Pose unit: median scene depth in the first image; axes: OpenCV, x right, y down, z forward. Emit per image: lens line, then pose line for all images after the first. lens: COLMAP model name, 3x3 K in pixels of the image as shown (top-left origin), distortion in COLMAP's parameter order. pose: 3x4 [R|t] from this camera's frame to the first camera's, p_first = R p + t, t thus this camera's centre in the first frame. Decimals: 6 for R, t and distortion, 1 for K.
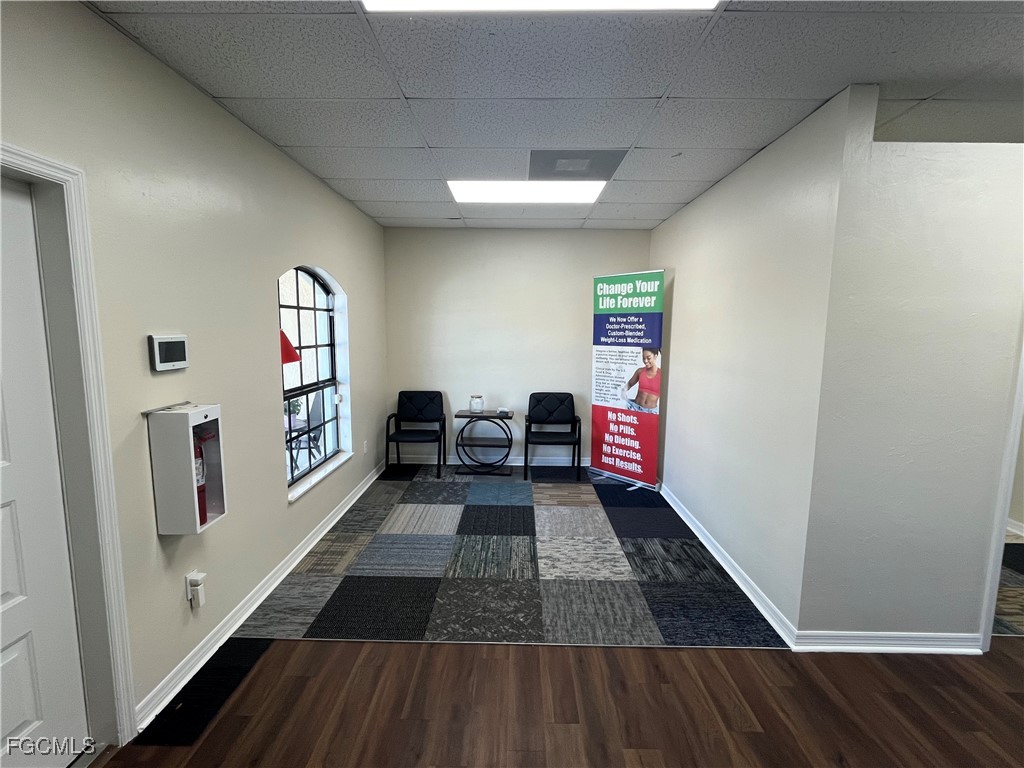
lens RADIAL K [[470.9, 0, 507.8], [0, 470.9, 383.3], [0, 0, 1]] dist [-0.002818, 0.000114]
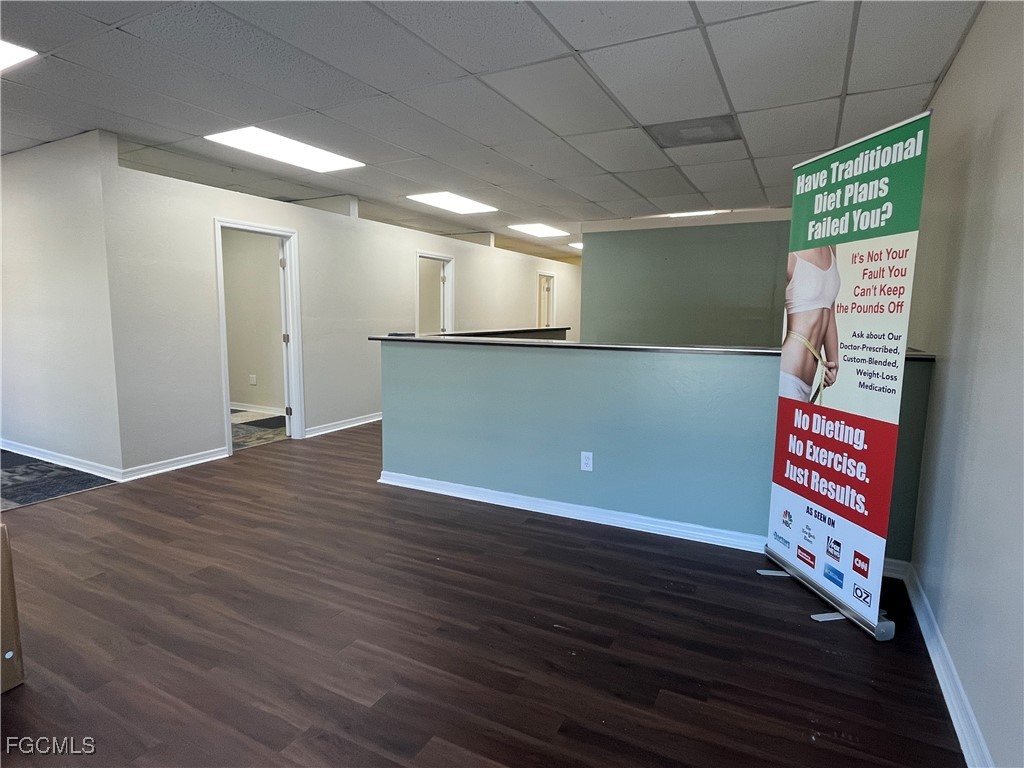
lens RADIAL K [[562.0, 0, 510.0], [0, 562.0, 387.4], [0, 0, 1]] dist [-0.006882, 0.000644]
pose [[0.450966, -0.122089, 0.884152, -0.433182], [0.099233, 0.991317, 0.086273, 0.226271], [-0.887008, 0.048831, 0.459165, -1.049505]]
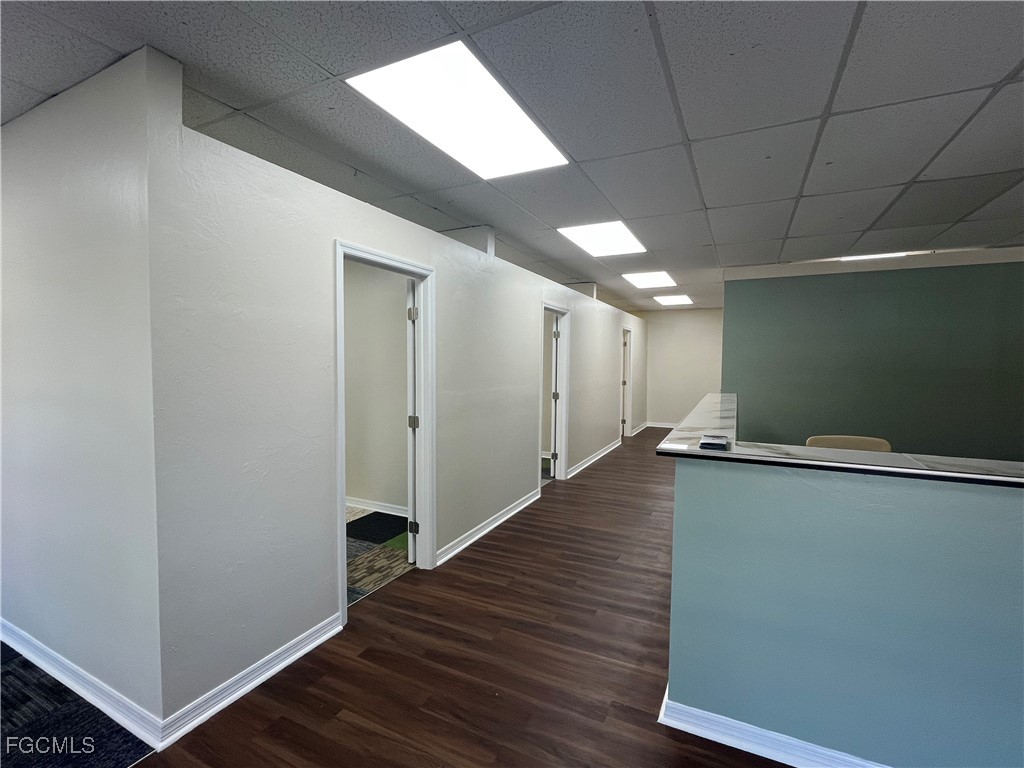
lens RADIAL K [[470.9, 0, 507.7], [0, 470.9, 385.0], [0, 0, 1]] dist [-0.002818, 0.000114]
pose [[0.431903, -0.054554, 0.900269, 0.198251], [0.104849, 0.994438, 0.009960, 0.024850], [-0.895805, 0.090090, 0.435221, 0.099788]]
